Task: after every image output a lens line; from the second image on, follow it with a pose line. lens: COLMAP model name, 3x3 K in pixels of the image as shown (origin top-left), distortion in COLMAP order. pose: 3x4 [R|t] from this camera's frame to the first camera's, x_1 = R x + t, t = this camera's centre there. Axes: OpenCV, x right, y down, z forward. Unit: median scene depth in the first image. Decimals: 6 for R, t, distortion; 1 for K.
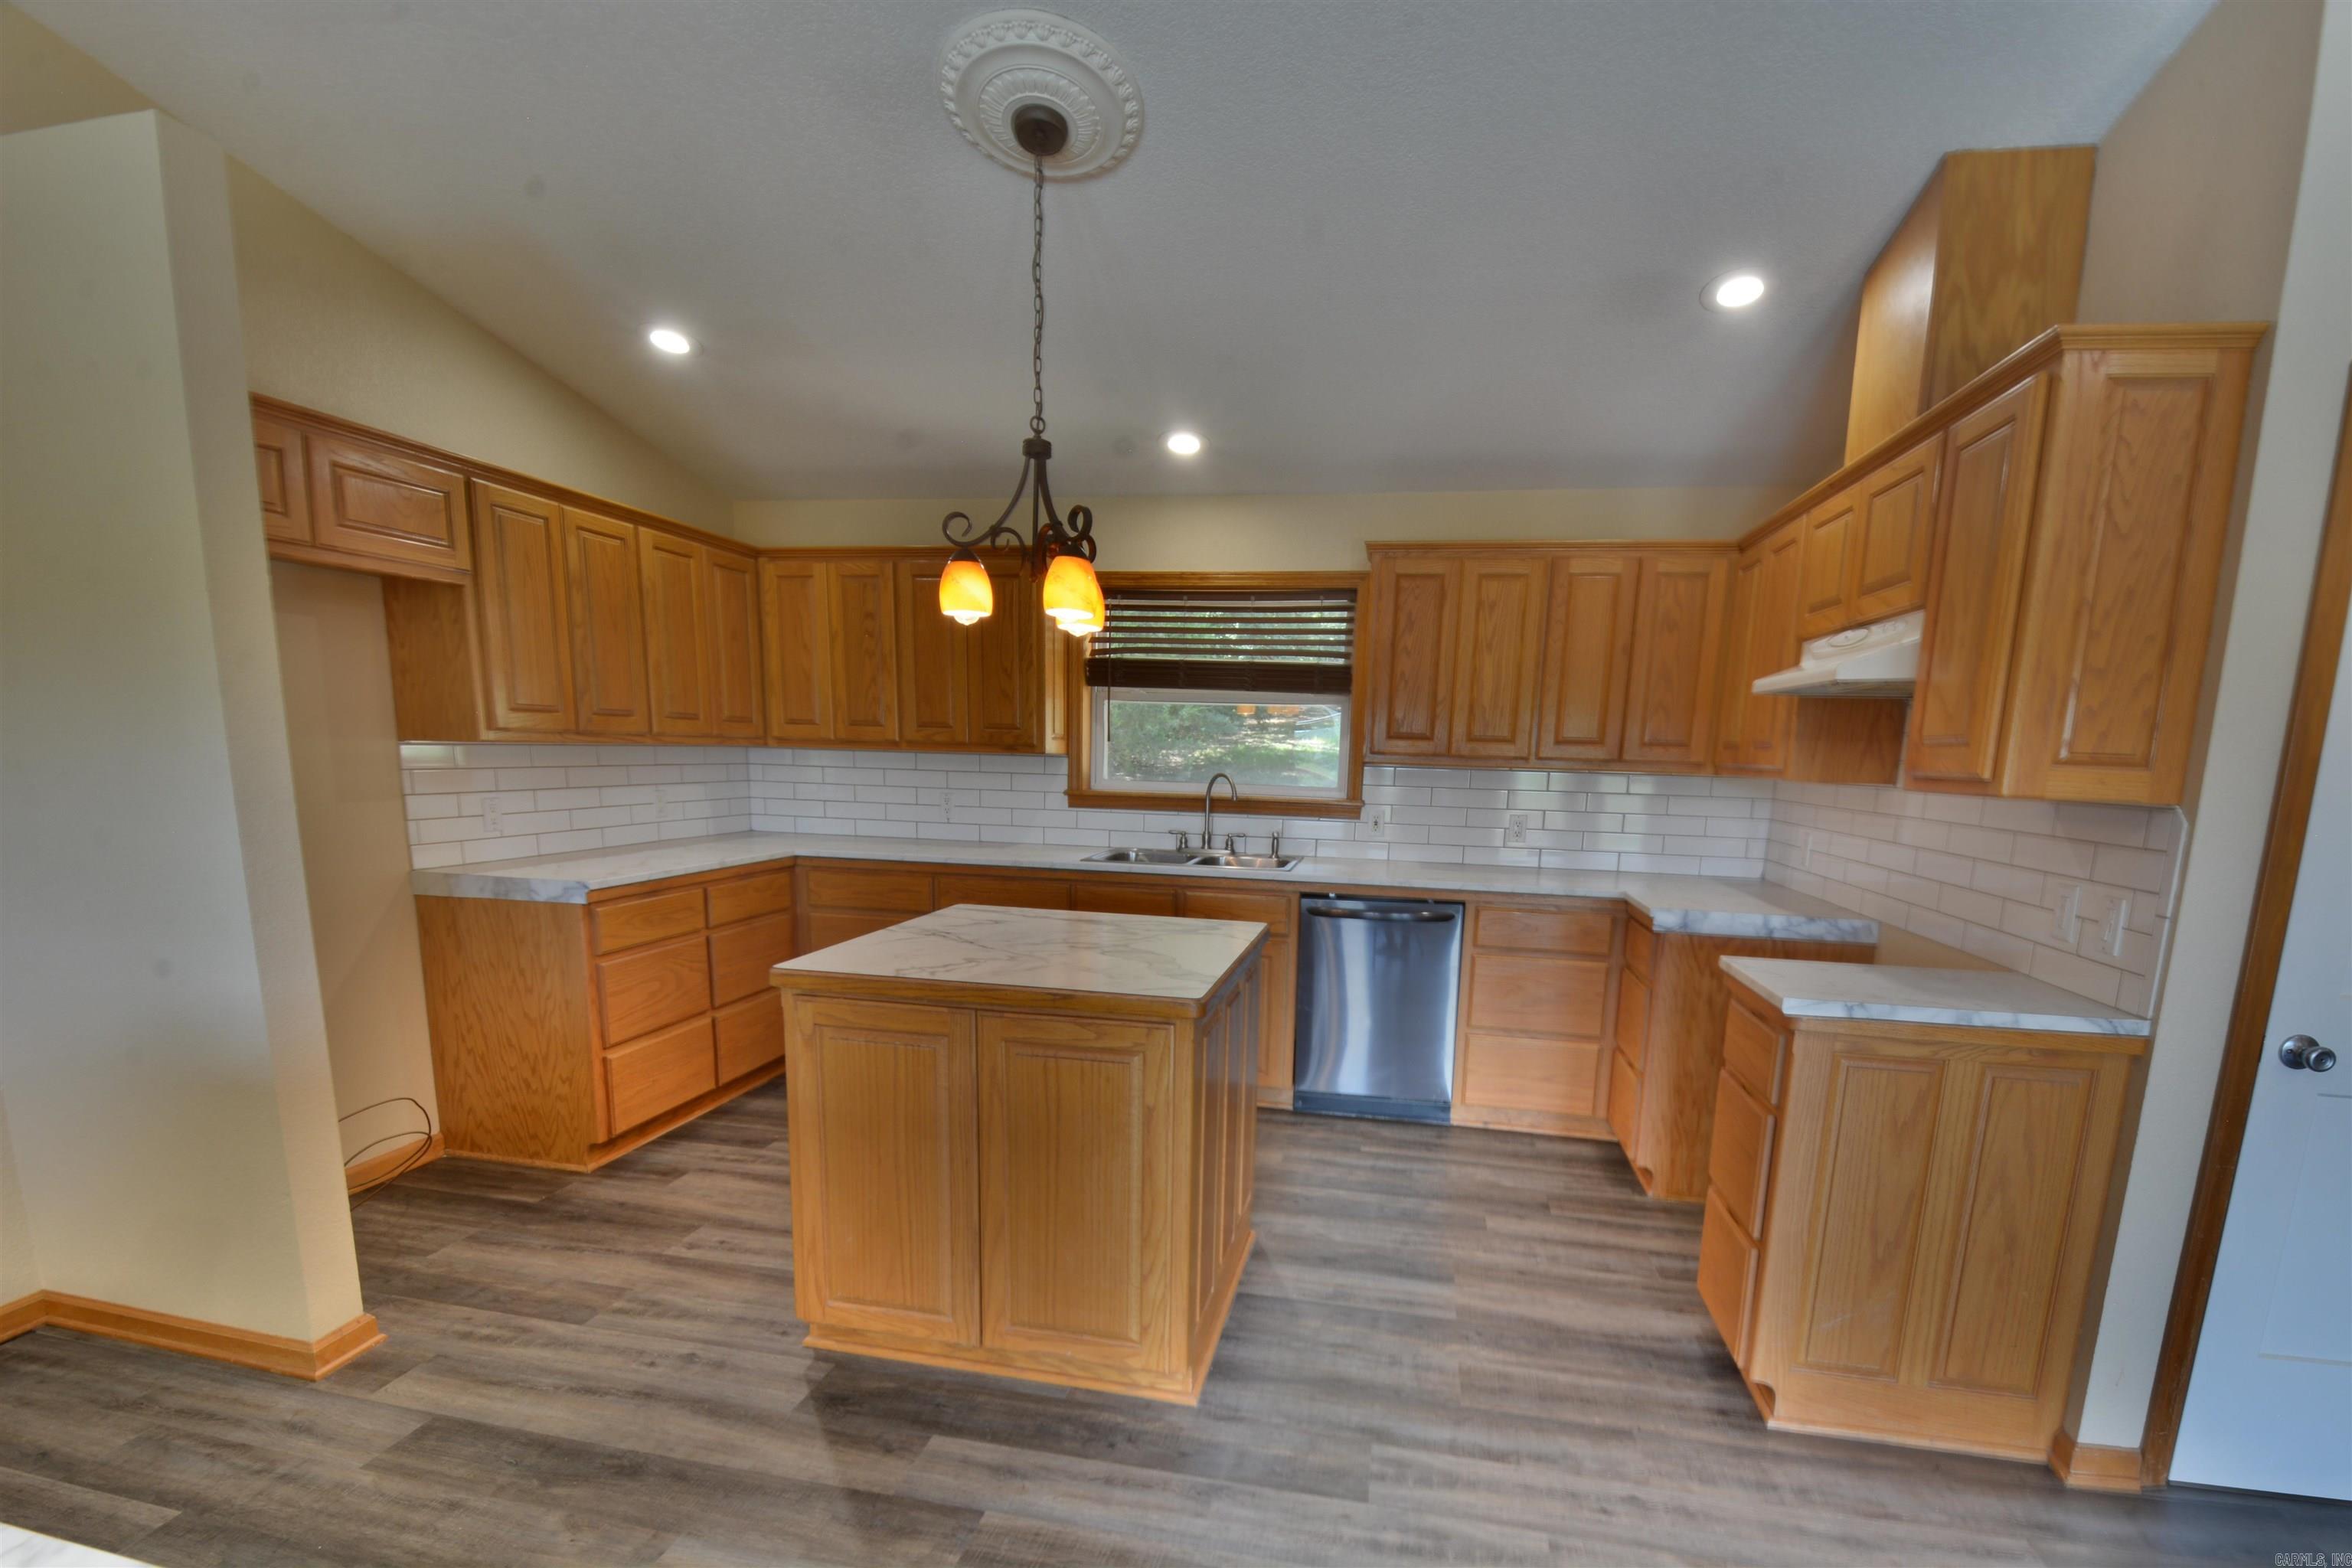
lens RADIAL K [[1034.4, 0, 1213.3], [0, 1034.4, 935.9], [0, 0, 1]] dist [0.018483, -0.022959]
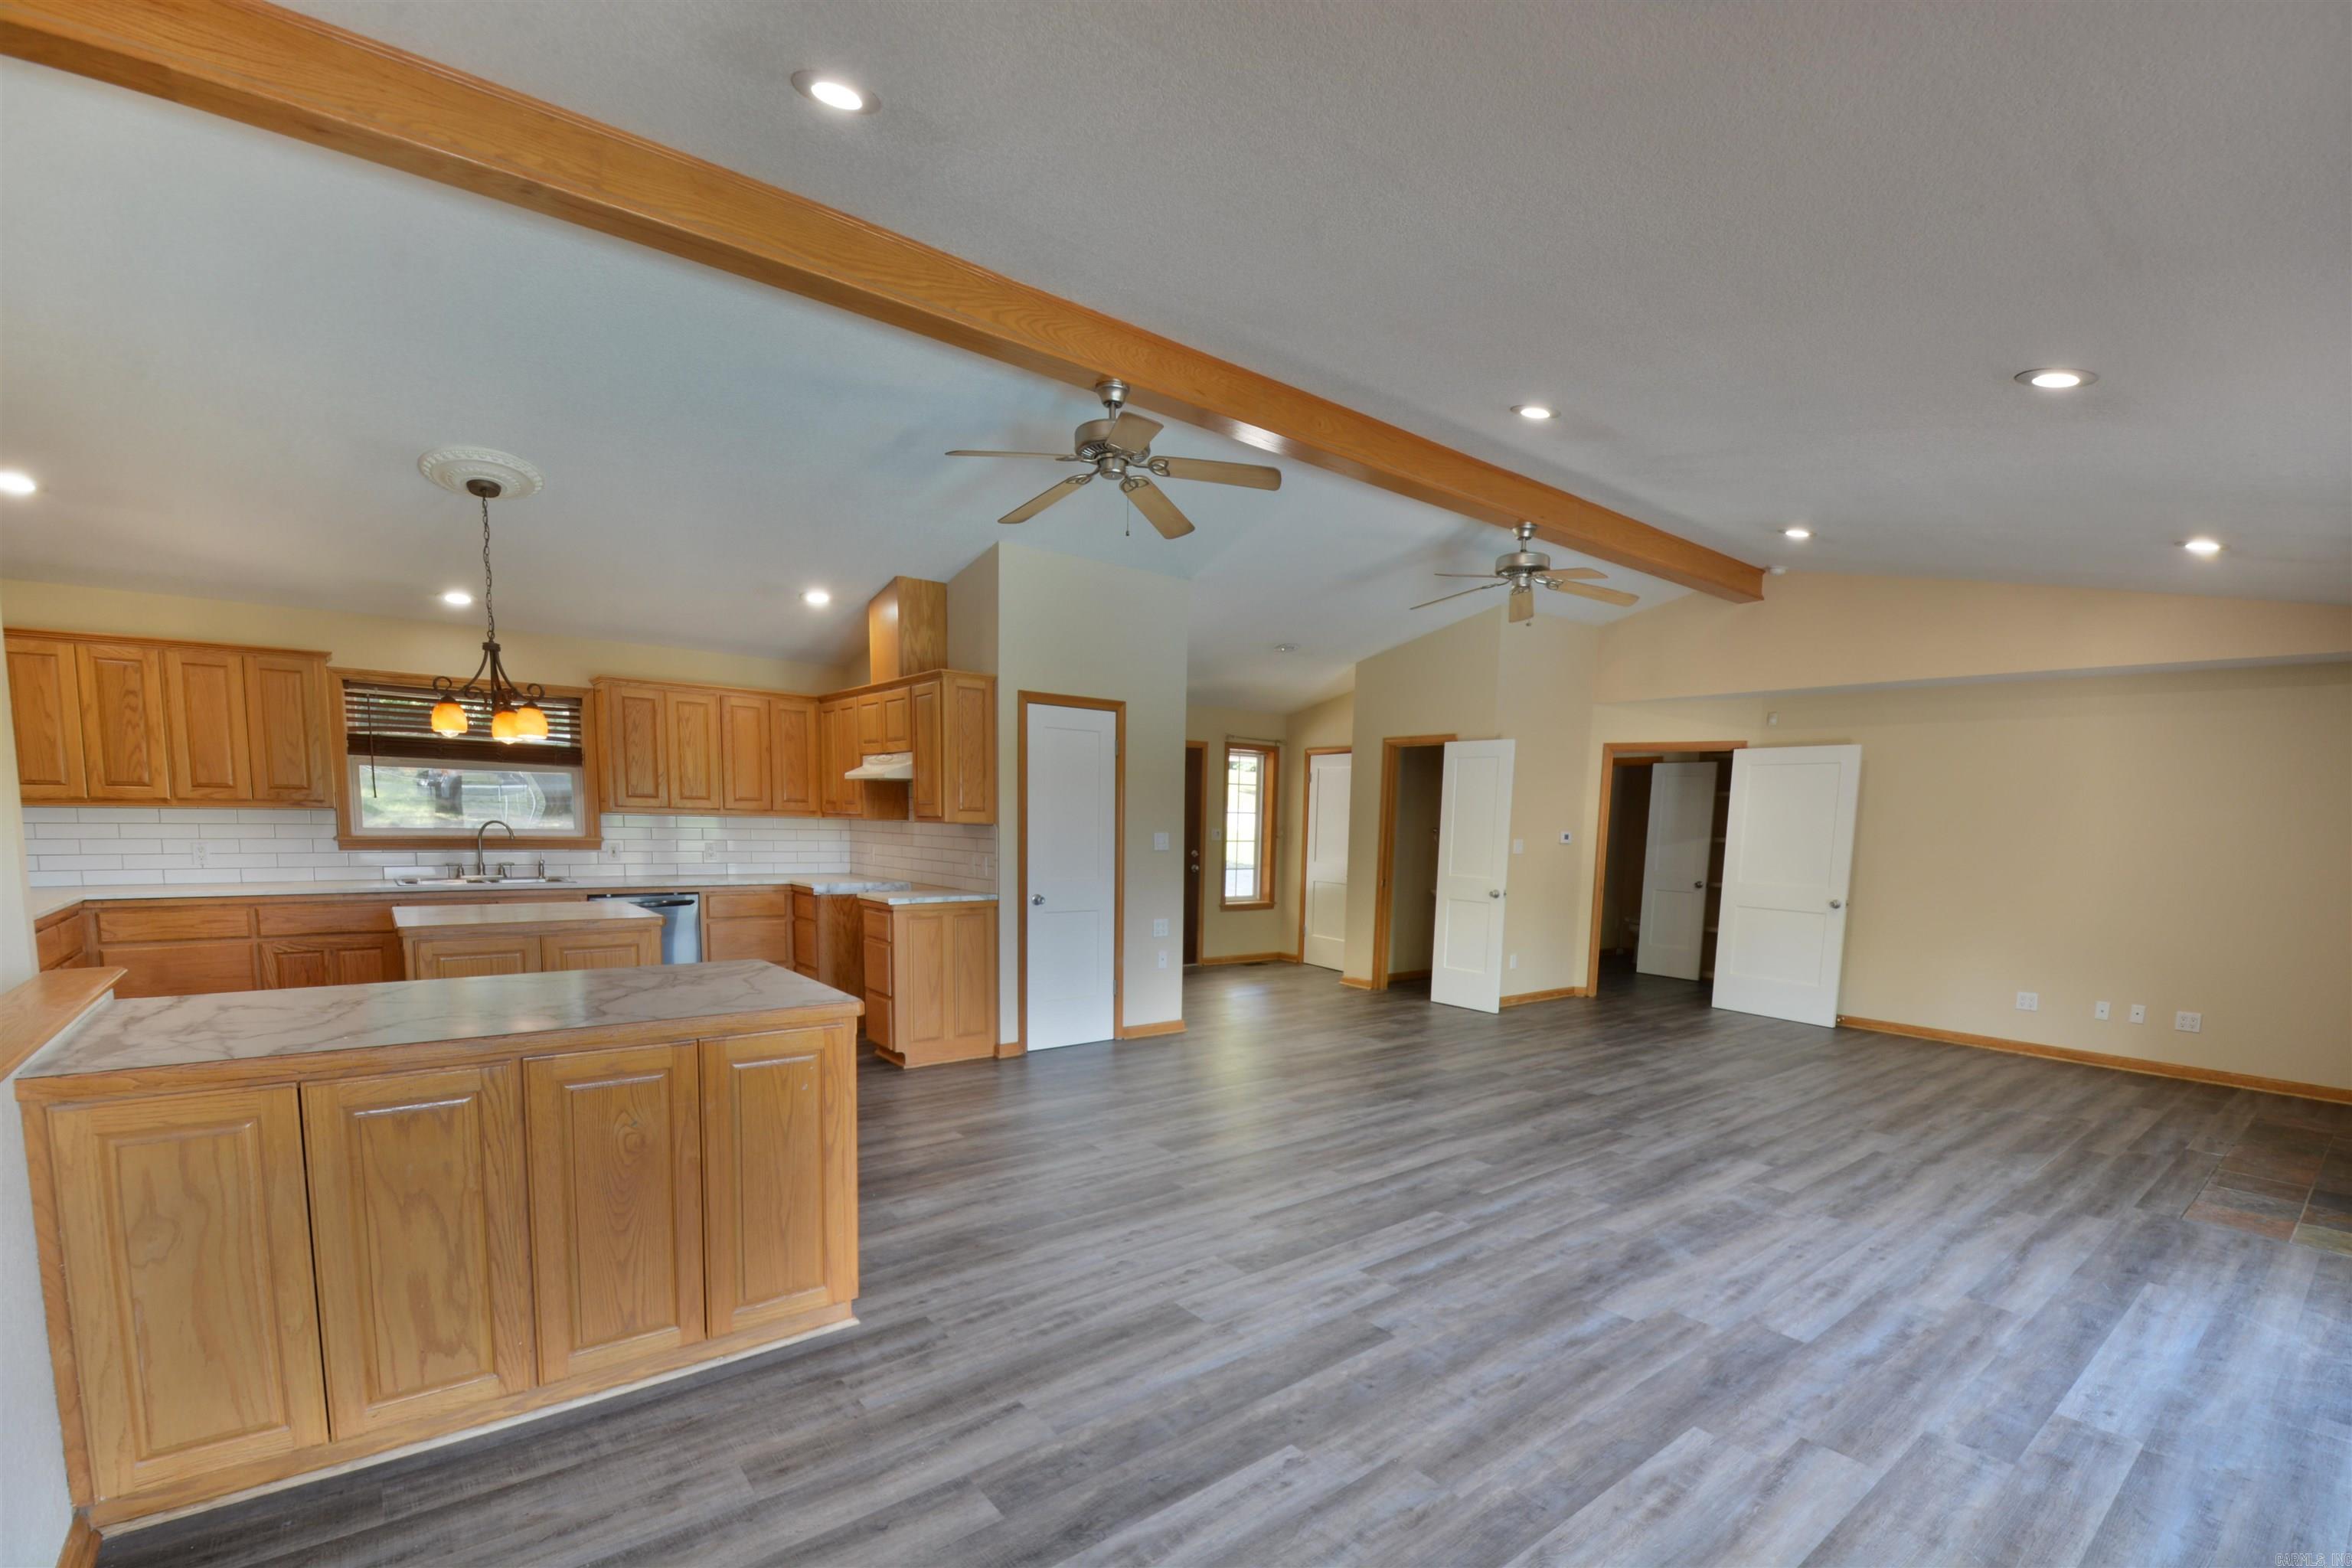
lens RADIAL K [[1034.4, 0, 1213.3], [0, 1034.4, 935.9], [0, 0, 1]] dist [0.018483, -0.022959]
pose [[0.637064, -0.100497, 0.764232, -0.541094], [0.133907, 0.990818, 0.018669, 0.121887], [-0.759091, 0.090442, 0.644672, -0.754395]]
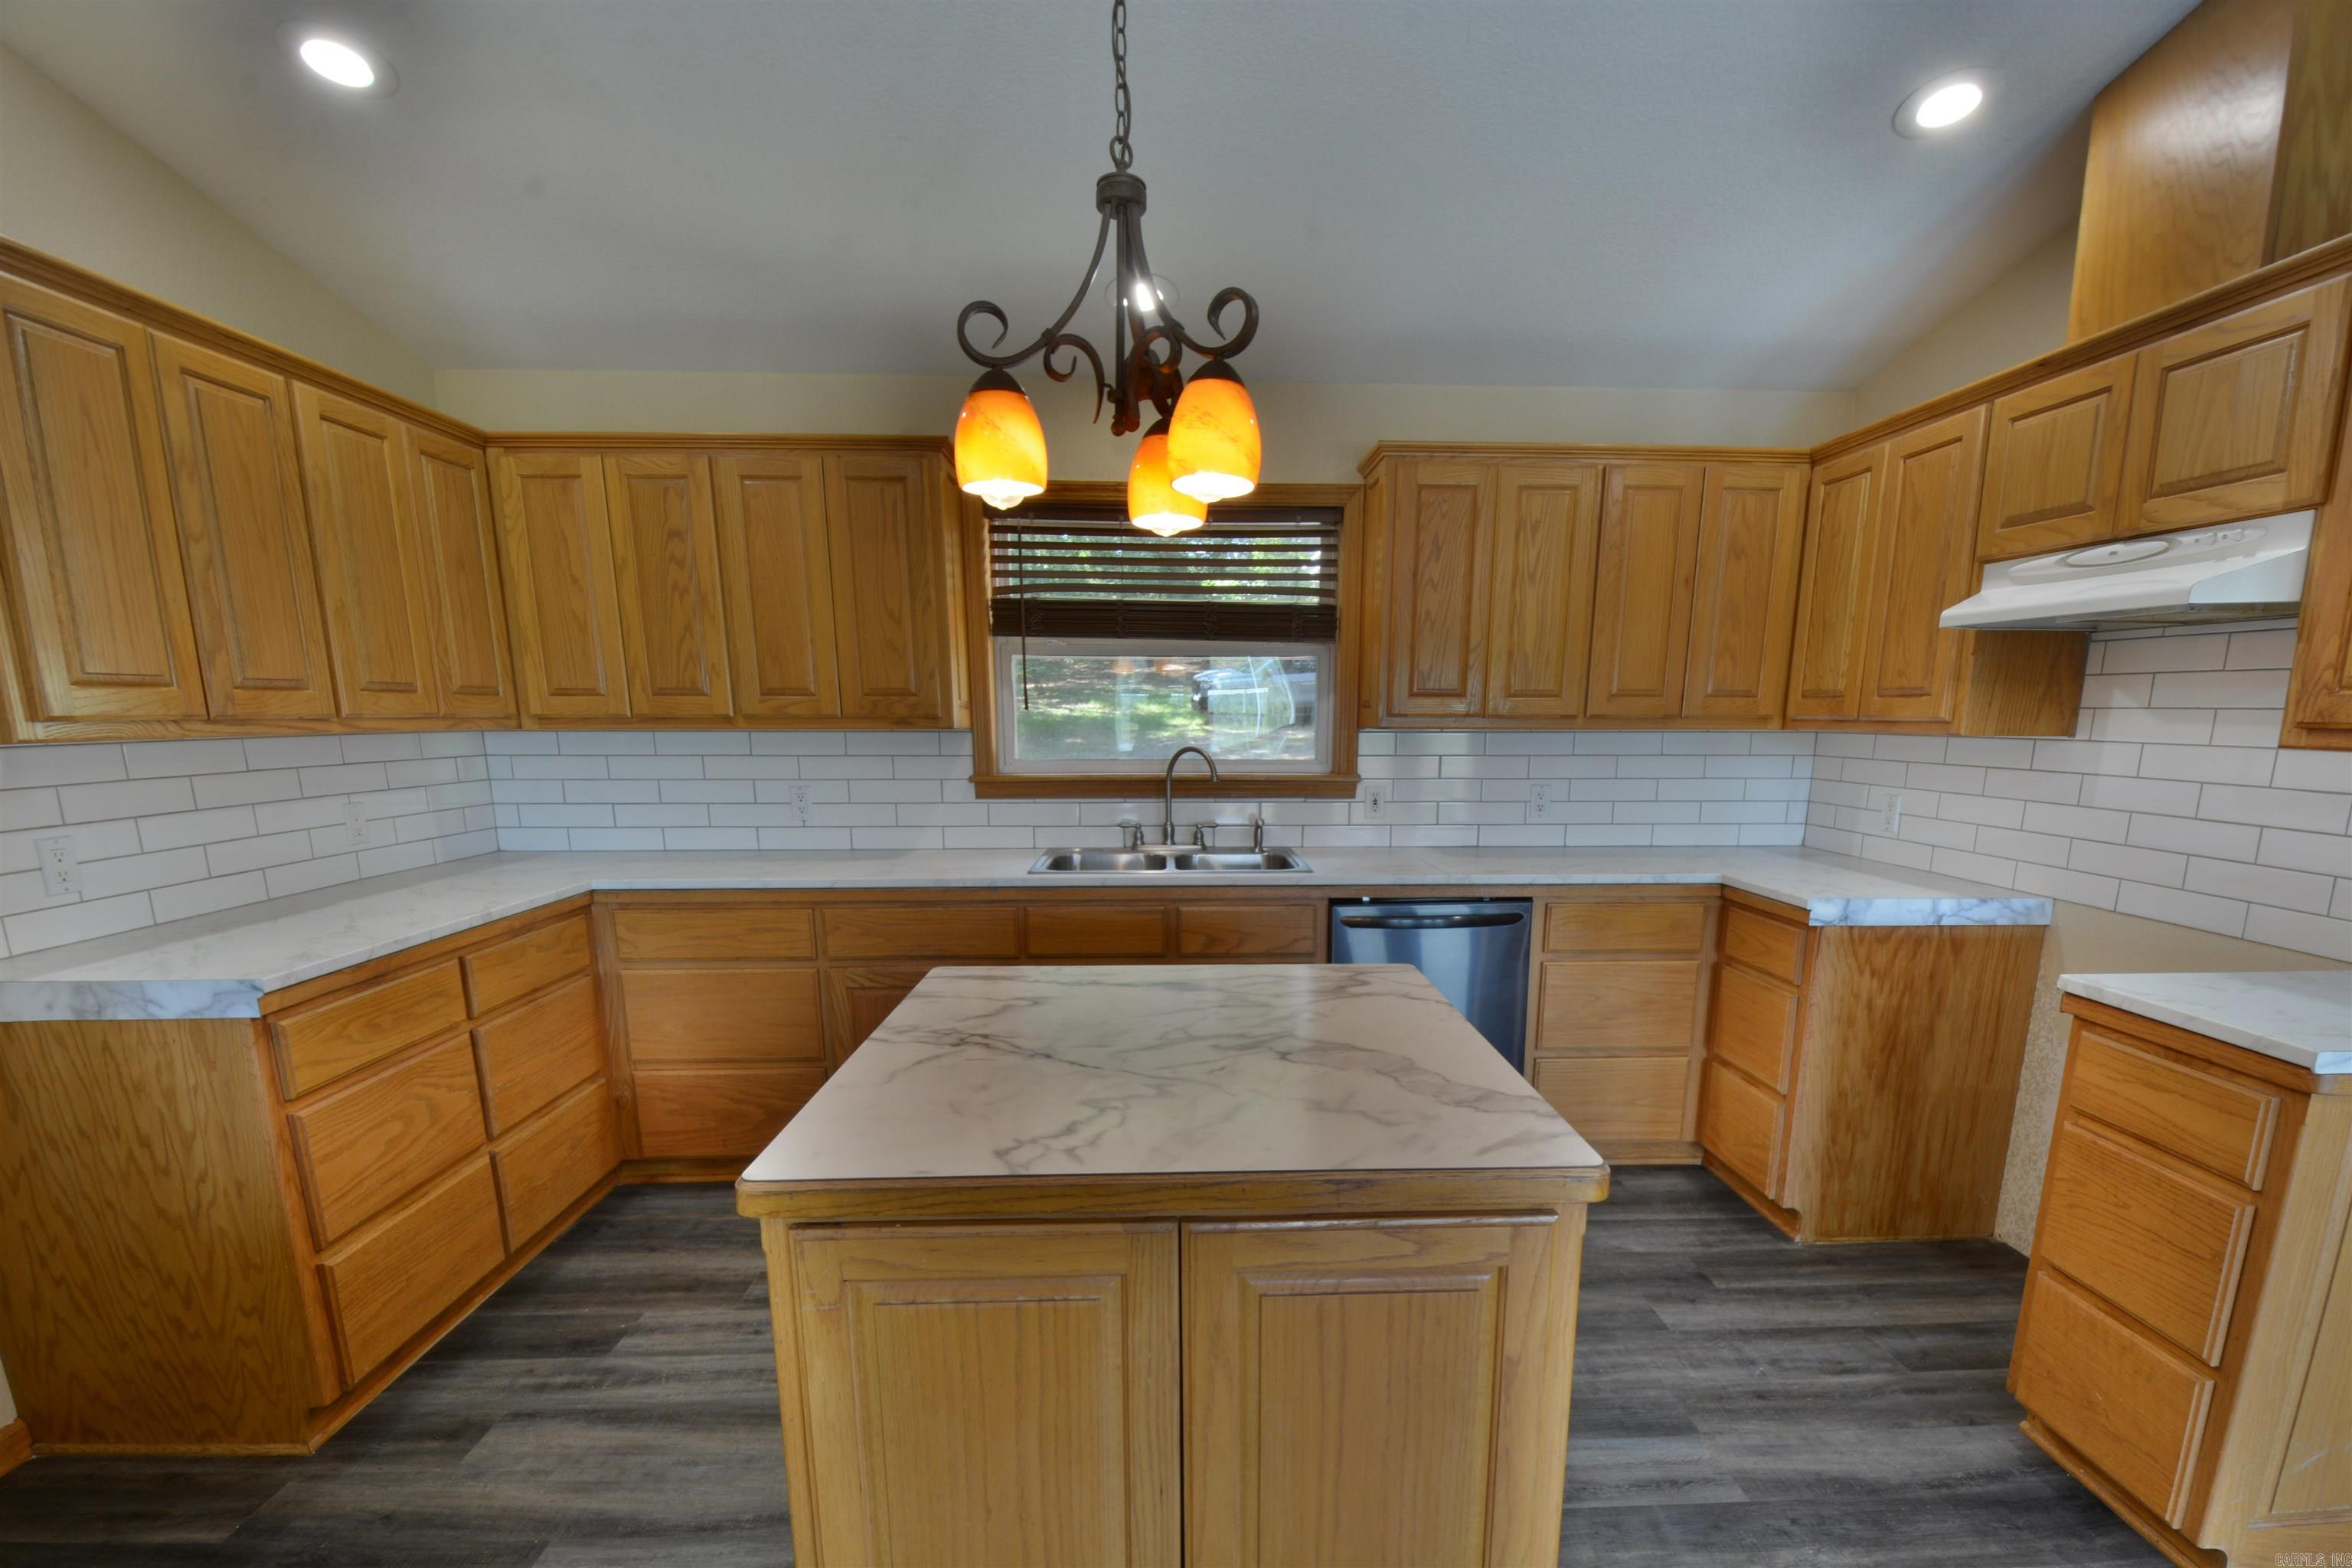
lens RADIAL K [[1034.4, 0, 1213.3], [0, 1034.4, 935.9], [0, 0, 1]] dist [0.018483, -0.022959]
pose [[0.971892, -0.075207, 0.223092, -0.183154], [0.067573, 0.996844, 0.041670, -0.054672], [-0.225522, -0.025423, 0.973906, 0.276851]]
